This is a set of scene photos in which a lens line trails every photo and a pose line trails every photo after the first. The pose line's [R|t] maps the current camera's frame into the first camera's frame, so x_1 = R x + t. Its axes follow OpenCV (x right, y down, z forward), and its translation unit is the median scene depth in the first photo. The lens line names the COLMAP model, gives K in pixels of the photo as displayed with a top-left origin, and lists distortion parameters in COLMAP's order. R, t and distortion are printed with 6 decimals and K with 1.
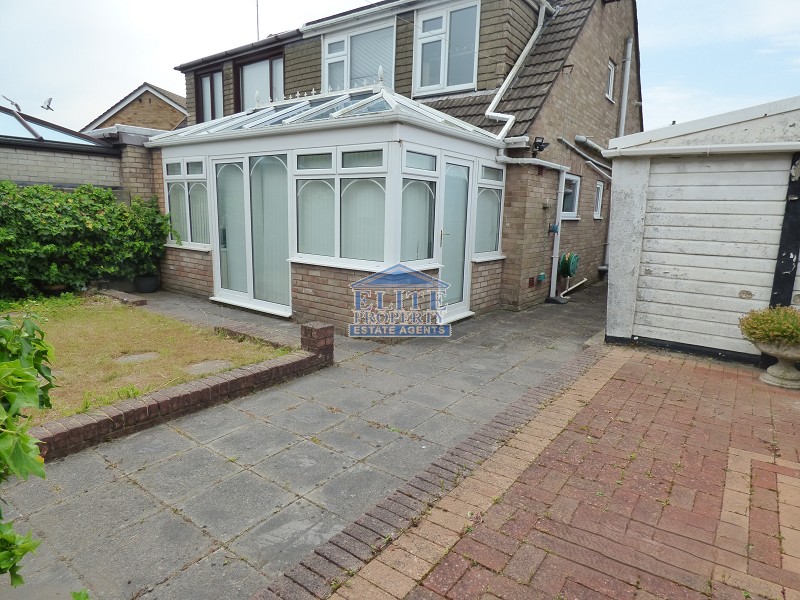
lens RADIAL K [[478.6, 0, 404.4], [0, 478.6, 299.8], [0, 0, 1]] dist [-0.020878, -0.000241]
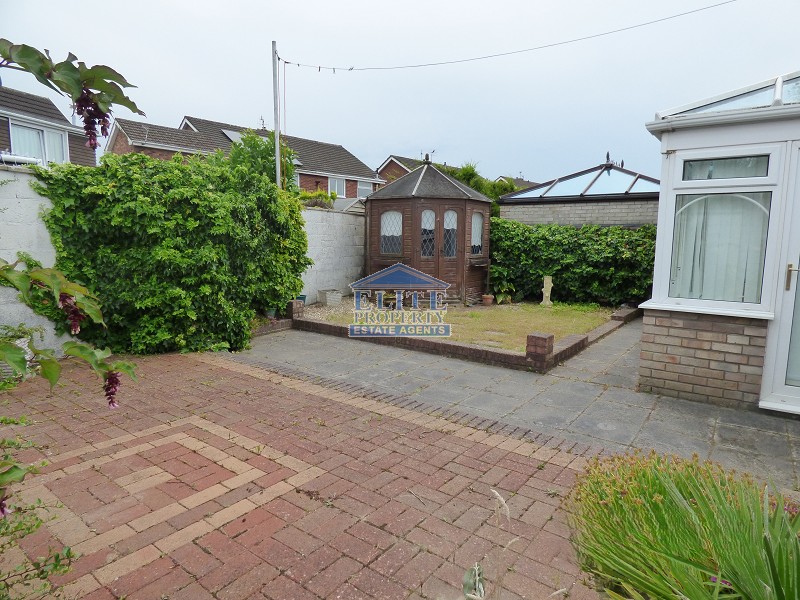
lens RADIAL K [[478.6, 0, 404.4], [0, 478.6, 299.8], [0, 0, 1]] dist [-0.020878, -0.000241]
pose [[-0.009976, 0.098850, -0.995052, 1.077924], [-0.194825, 0.975840, 0.098895, -0.089324], [0.980787, 0.194847, 0.009524, 0.739502]]
